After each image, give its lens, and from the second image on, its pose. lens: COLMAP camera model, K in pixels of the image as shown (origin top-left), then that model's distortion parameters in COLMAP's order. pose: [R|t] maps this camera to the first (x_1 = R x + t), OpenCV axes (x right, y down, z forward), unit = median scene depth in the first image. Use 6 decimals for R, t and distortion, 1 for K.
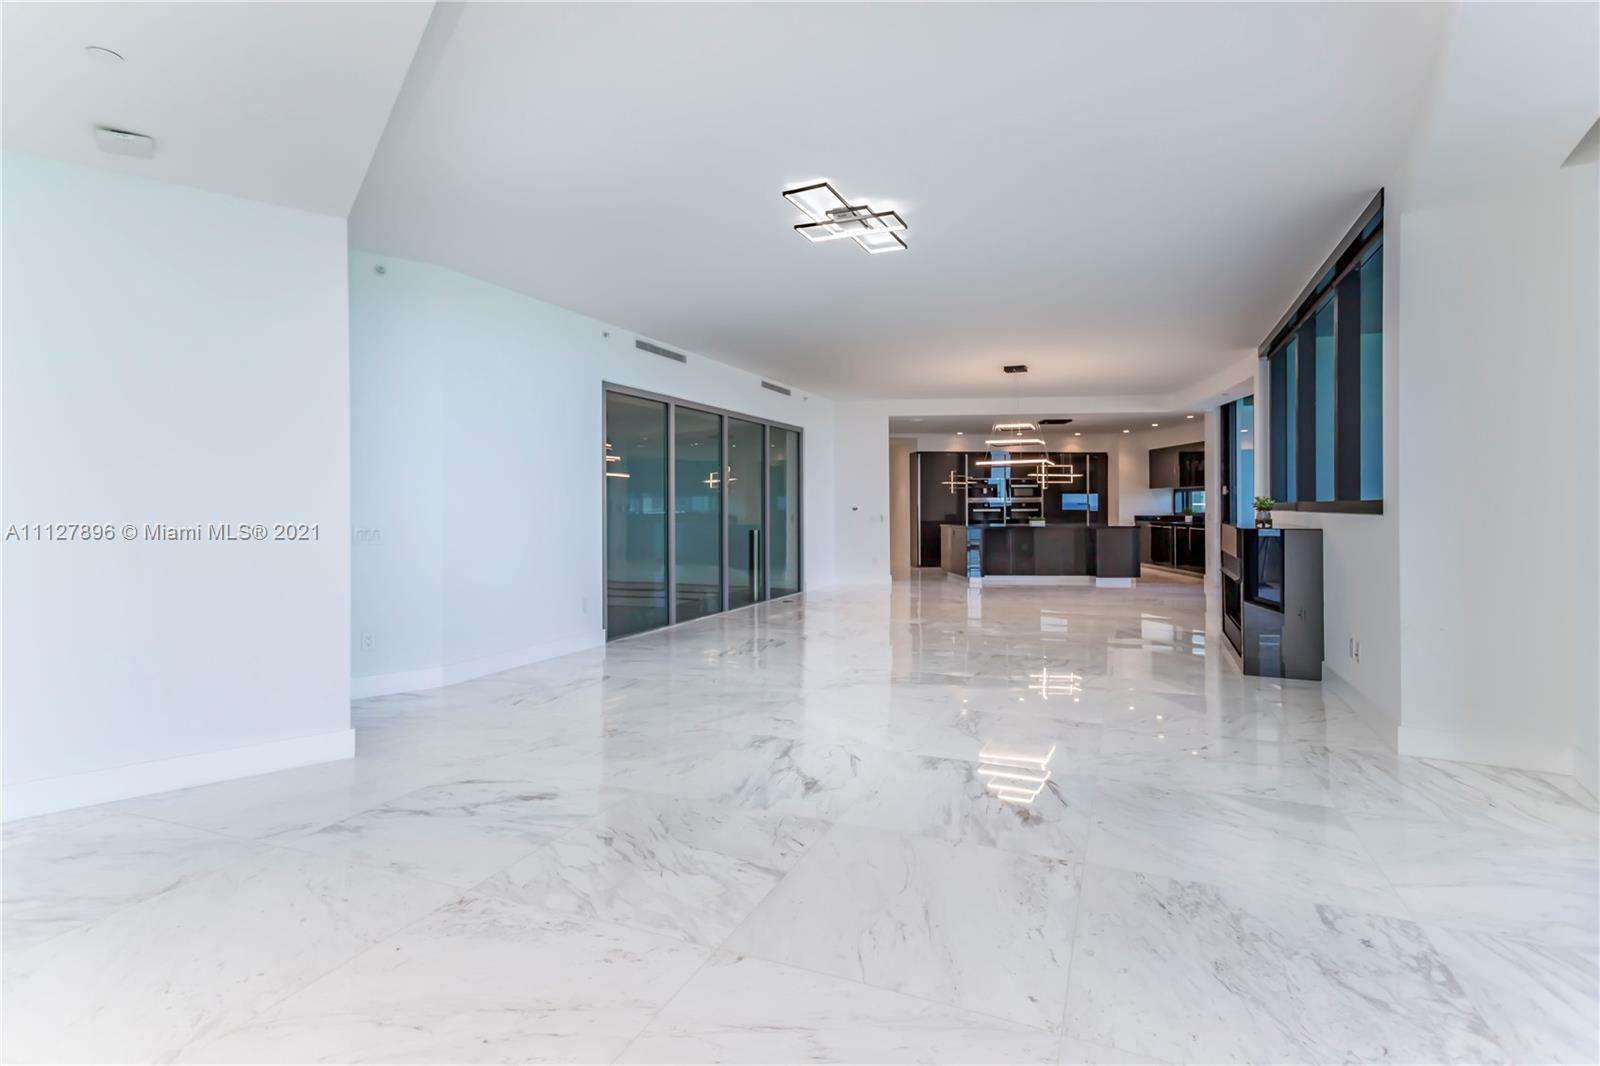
lens RADIAL K [[755.4, 0, 805.3], [0, 755.4, 518.5], [0, 0, 1]] dist [0.027350, 0.000834]
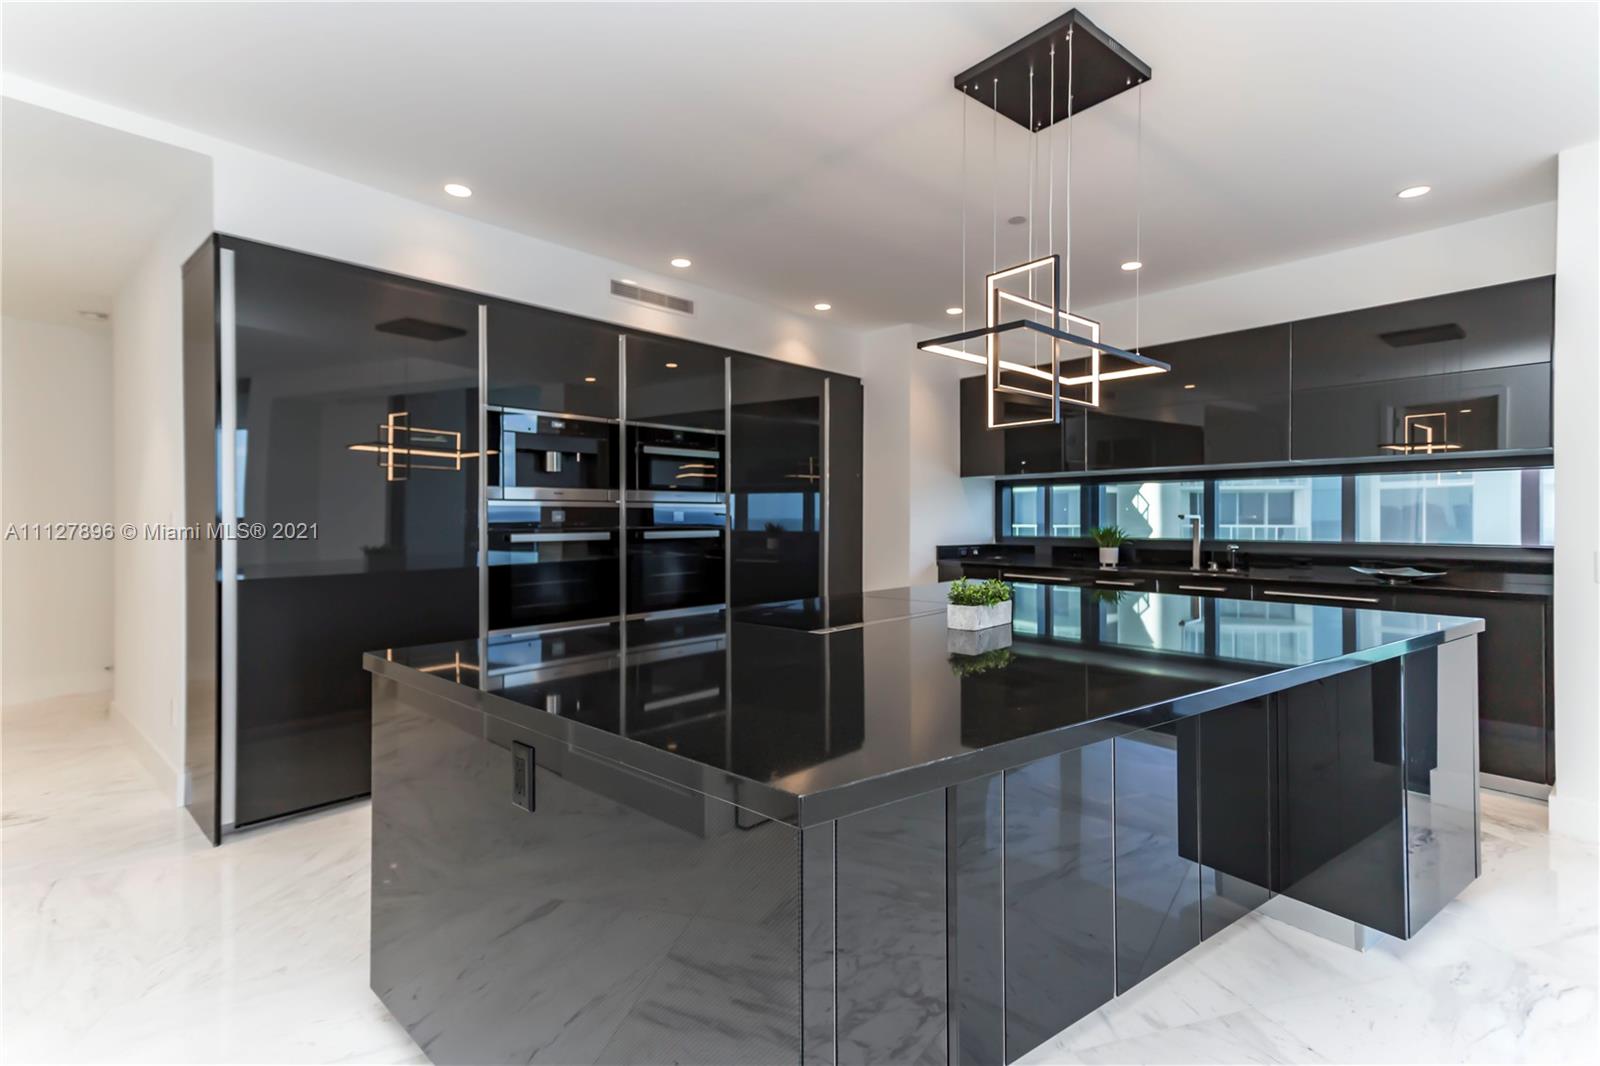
lens RADIAL K [[755.4, 0, 805.3], [0, 755.4, 518.5], [0, 0, 1]] dist [0.027350, 0.000834]
pose [[0.735927, 0.007362, 0.677021, 0.117589], [-0.001526, 0.999956, -0.009215, -0.013314], [-0.677059, 0.005748, 0.735906, 0.758045]]
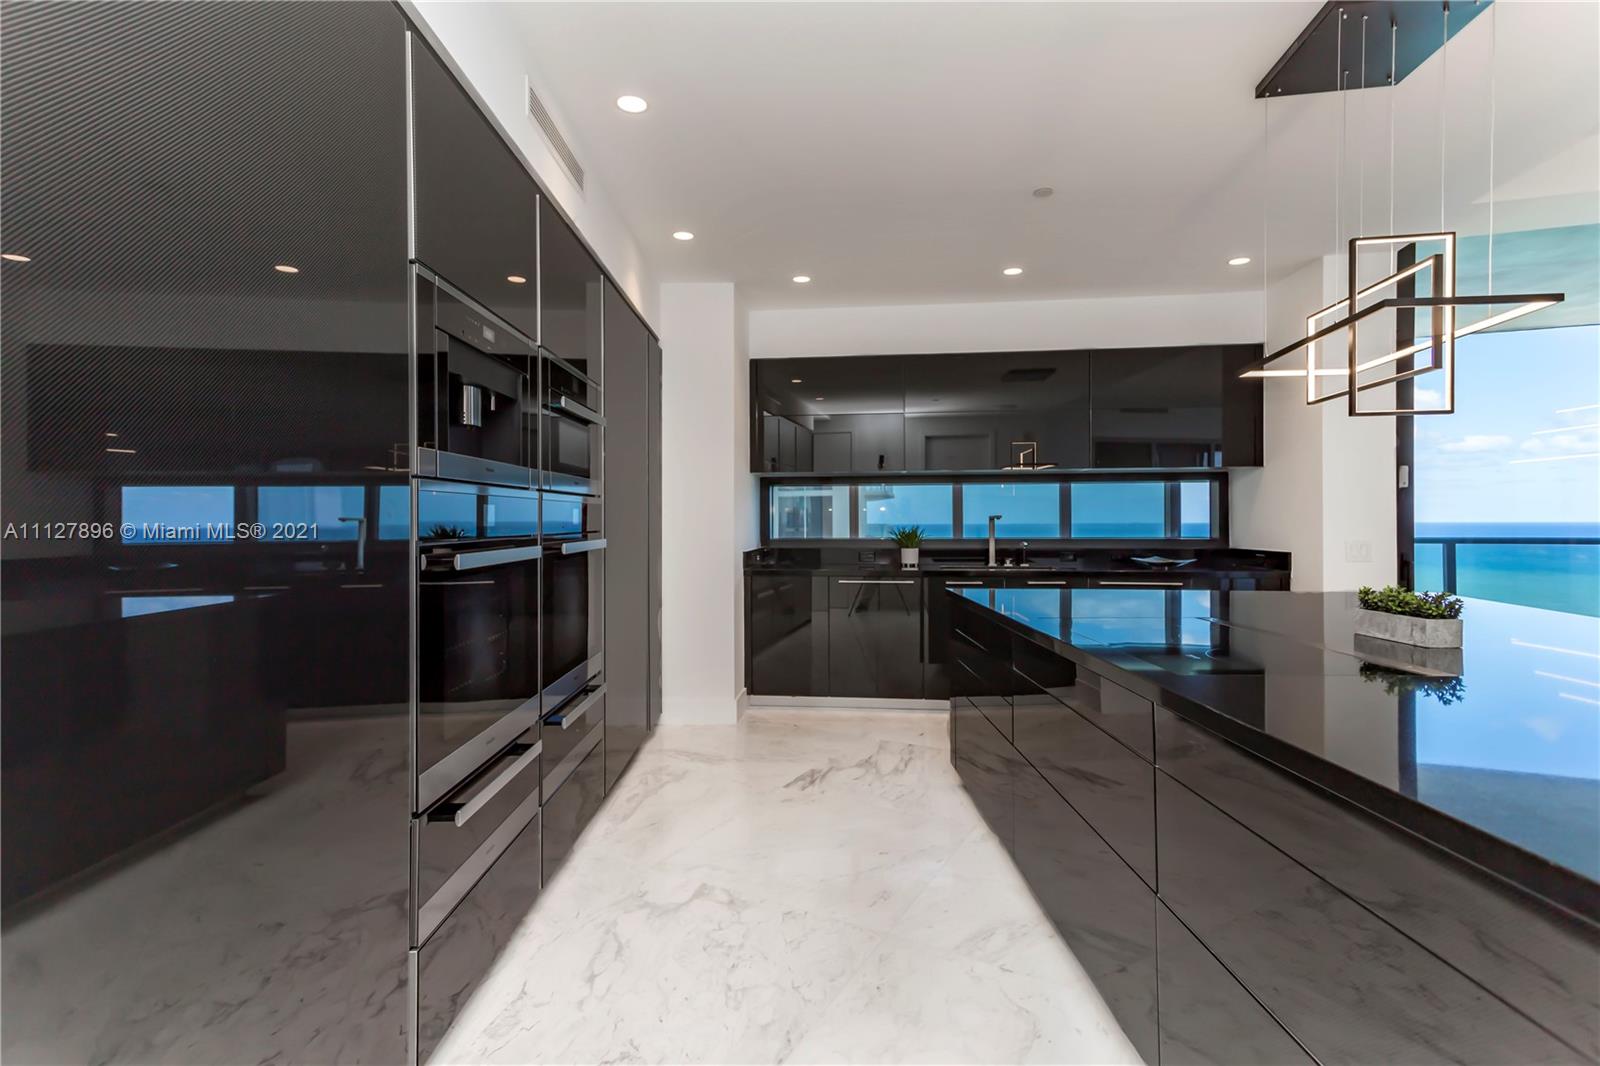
lens RADIAL K [[755.4, 0, 805.3], [0, 755.4, 518.5], [0, 0, 1]] dist [0.027350, 0.000834]
pose [[0.068881, 0.009025, 0.997584, 0.105206], [0.010639, 0.999896, -0.009780, -0.014245], [-0.997568, 0.011287, 0.068778, 0.949737]]
